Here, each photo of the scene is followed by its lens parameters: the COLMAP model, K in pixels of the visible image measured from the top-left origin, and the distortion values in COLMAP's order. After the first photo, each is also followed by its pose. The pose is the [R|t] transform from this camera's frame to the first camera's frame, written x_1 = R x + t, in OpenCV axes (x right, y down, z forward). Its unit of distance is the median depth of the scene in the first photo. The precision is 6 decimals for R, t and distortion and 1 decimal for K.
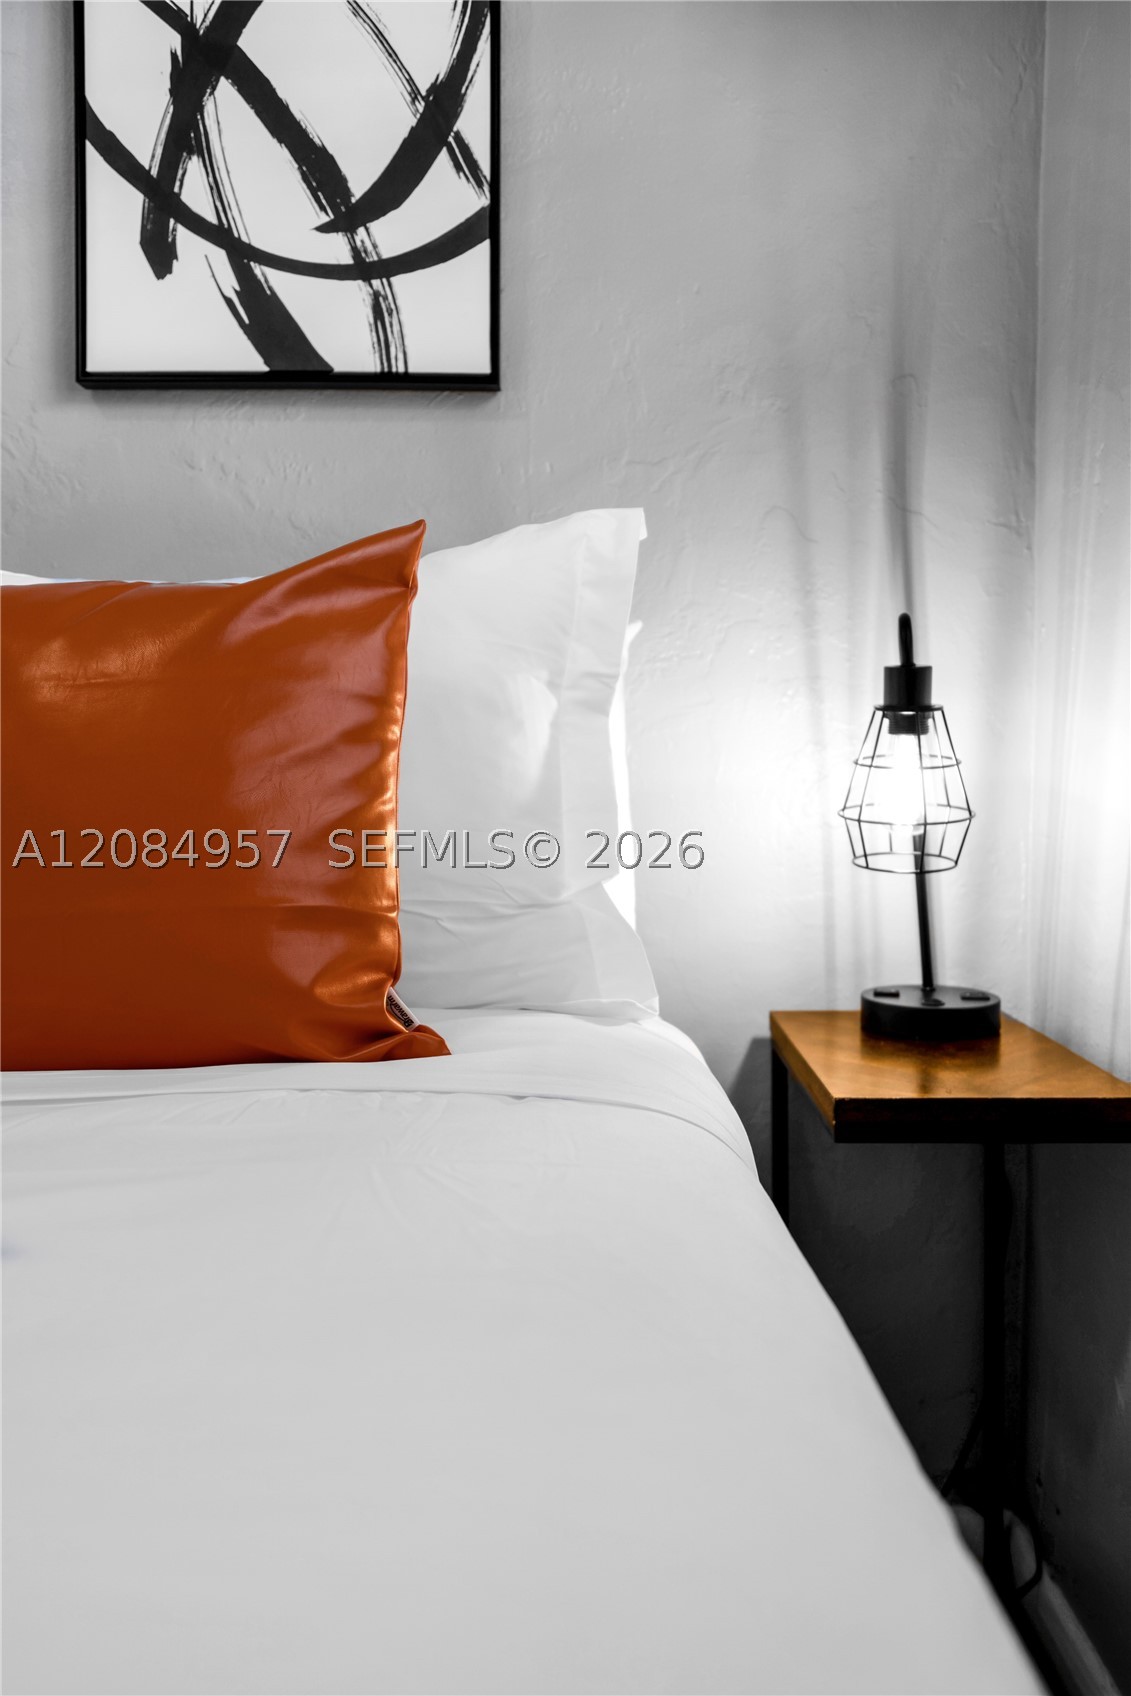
lens RADIAL K [[1309.9, 0, 565.5], [0, 1309.9, 848.0], [0, 0, 1]] dist [0.001519, -0.000944]
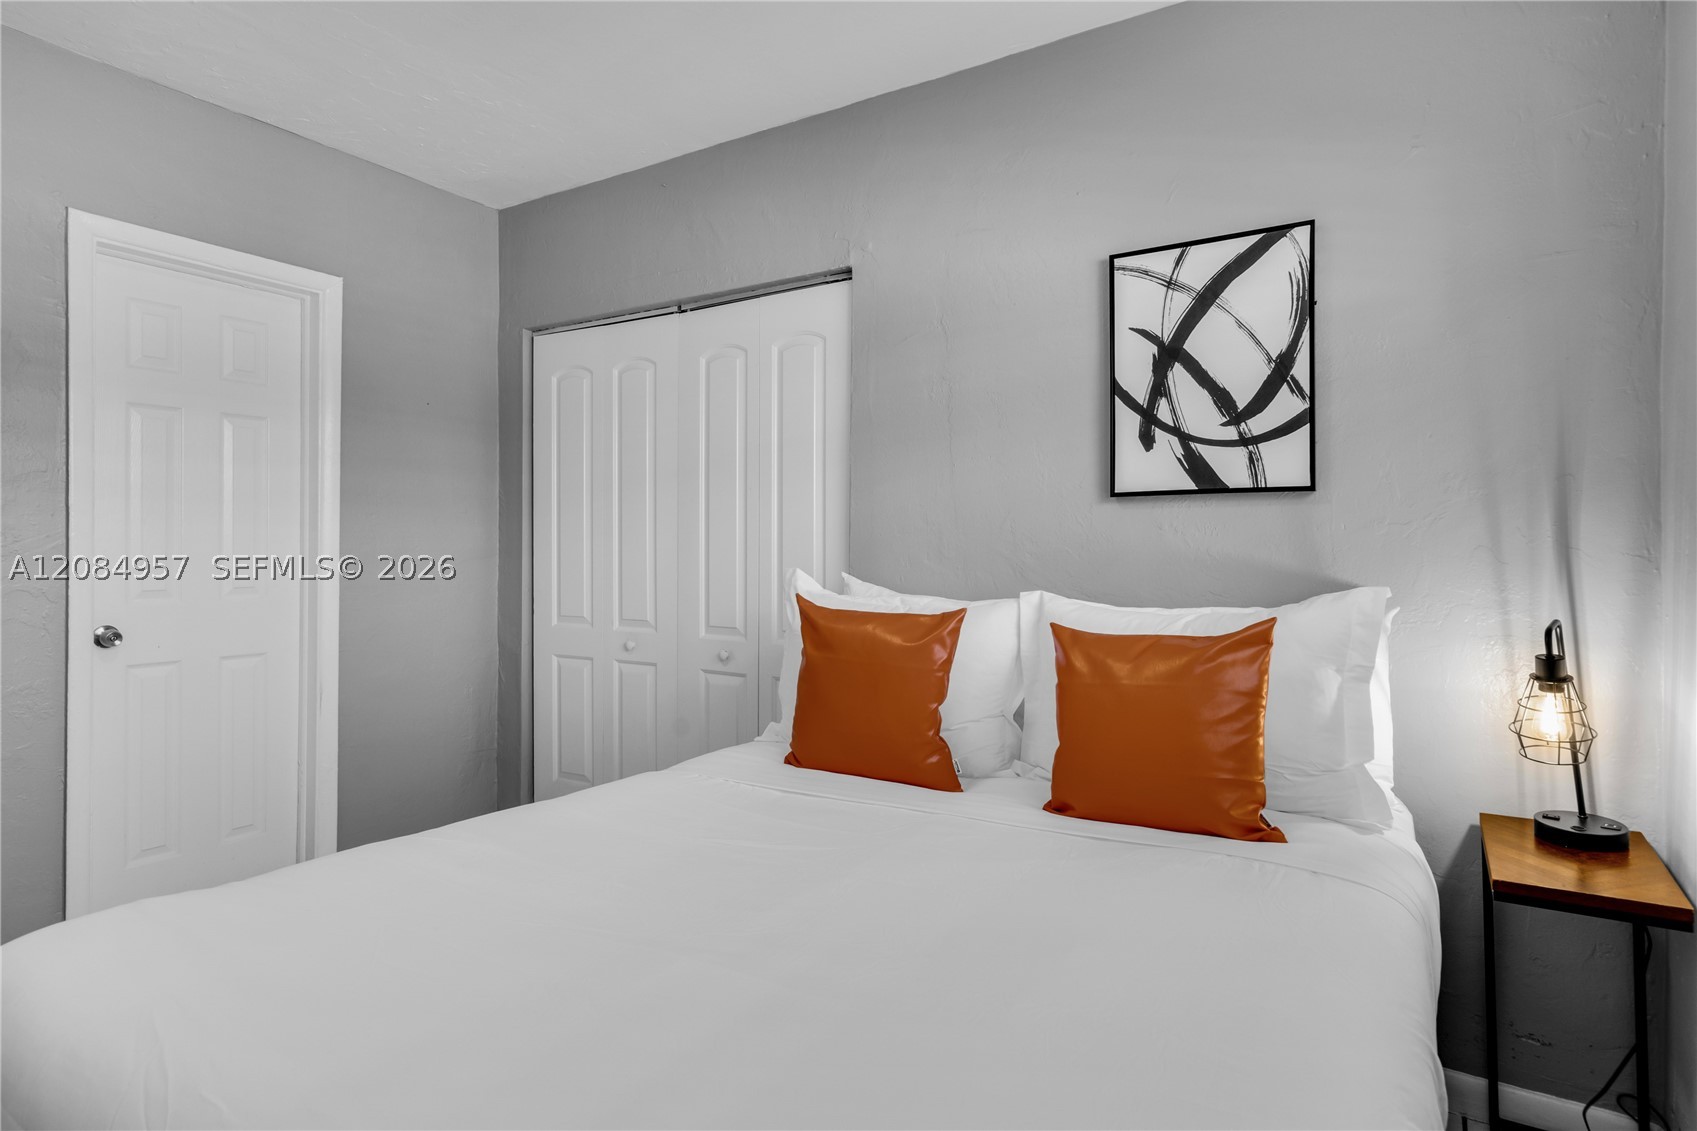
lens RADIAL K [[874.7, 0, 848.0], [0, 874.7, 538.6], [0, 0, 1]] dist [-0.014936, 0.000458]
pose [[0.846662, -0.003753, -0.532119, 0.057112], [-0.005292, 0.999866, -0.015472, -0.257377], [0.532105, 0.015916, 0.846528, -0.562249]]
